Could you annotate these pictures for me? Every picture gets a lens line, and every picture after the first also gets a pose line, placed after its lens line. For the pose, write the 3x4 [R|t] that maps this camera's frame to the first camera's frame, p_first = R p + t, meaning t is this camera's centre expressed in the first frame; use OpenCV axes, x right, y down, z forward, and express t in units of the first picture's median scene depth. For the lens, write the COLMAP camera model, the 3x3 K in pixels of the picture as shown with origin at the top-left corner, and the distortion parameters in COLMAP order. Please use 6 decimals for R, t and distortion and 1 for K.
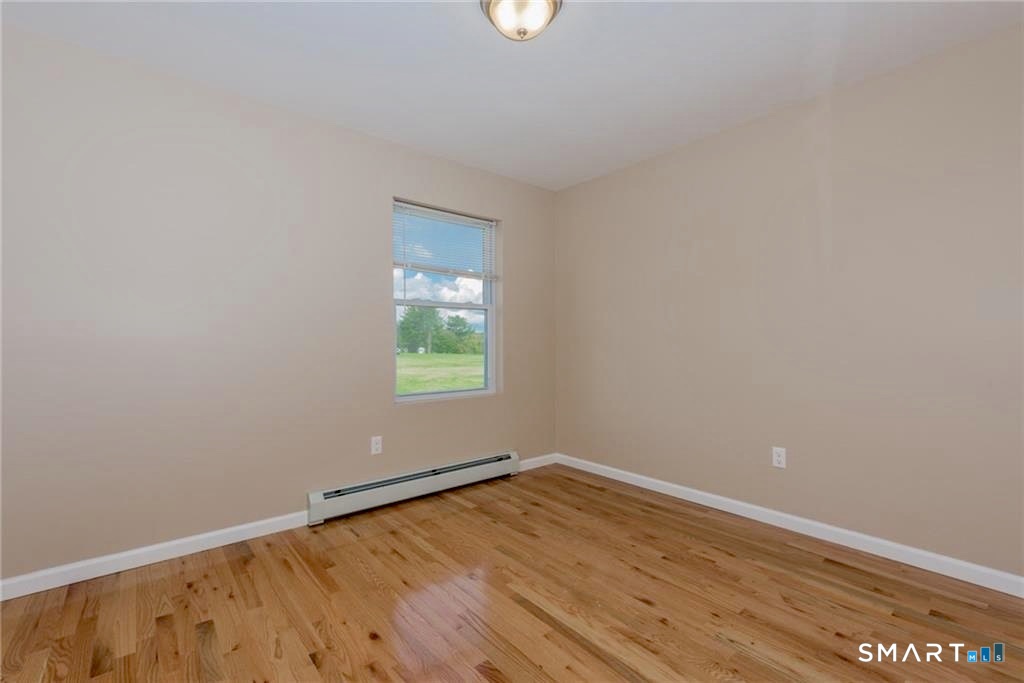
lens RADIAL K [[449.7, 0, 514.9], [0, 449.7, 342.8], [0, 0, 1]] dist [0.008752, -0.001634]
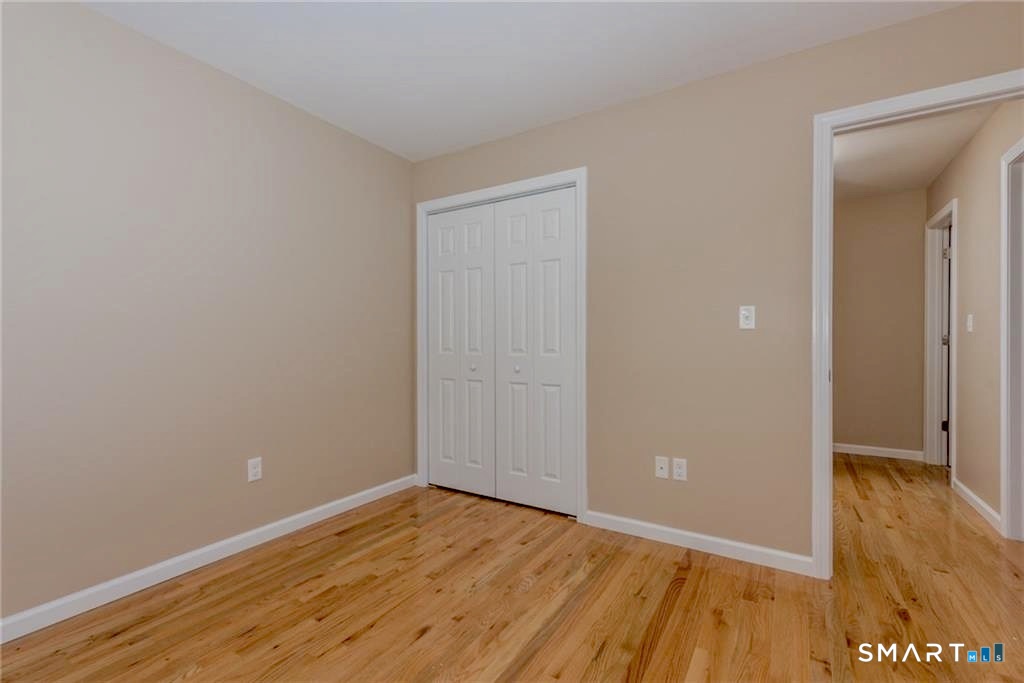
lens RADIAL K [[449.7, 0, 507.7], [0, 449.7, 345.7], [0, 0, 1]] dist [0.008752, -0.001634]
pose [[-0.315155, -0.007678, 0.949009, -0.569007], [0.002394, 0.999958, 0.008885, -0.006163], [-0.949037, 0.005072, -0.315123, 1.034576]]
